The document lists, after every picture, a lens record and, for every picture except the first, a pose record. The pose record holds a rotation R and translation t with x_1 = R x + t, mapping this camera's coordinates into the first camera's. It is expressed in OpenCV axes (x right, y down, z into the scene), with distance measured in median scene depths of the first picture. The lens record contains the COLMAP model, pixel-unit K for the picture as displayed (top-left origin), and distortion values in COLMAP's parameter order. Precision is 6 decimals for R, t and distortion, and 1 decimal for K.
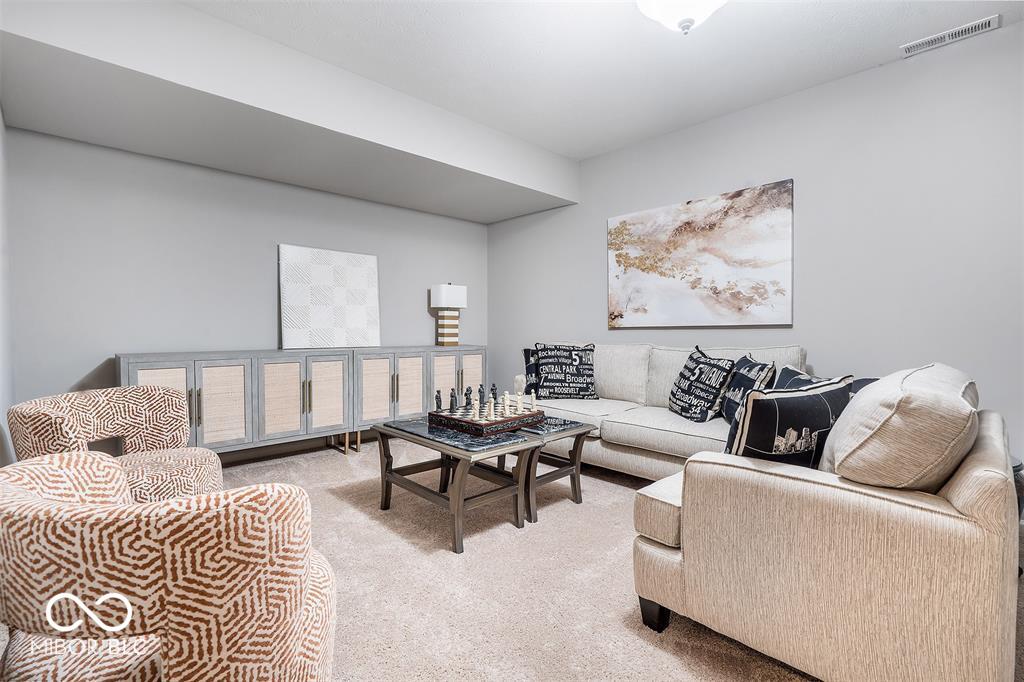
lens RADIAL K [[465.4, 0, 512.6], [0, 465.4, 338.4], [0, 0, 1]] dist [0.003615, -0.000389]
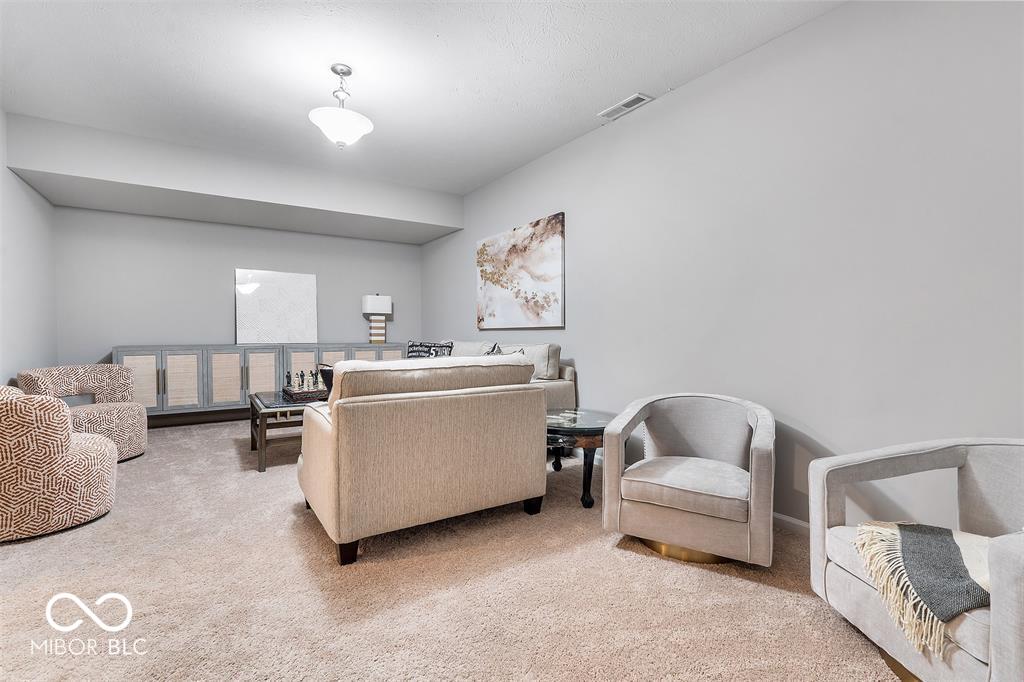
lens RADIAL K [[465.4, 0, 511.4], [0, 465.4, 337.7], [0, 0, 1]] dist [0.003615, -0.000389]
pose [[0.982762, 0.003911, -0.184833, 0.613514], [-0.004776, 0.999980, -0.004235, 0.005840], [0.184812, 0.005045, 0.982761, -0.238886]]
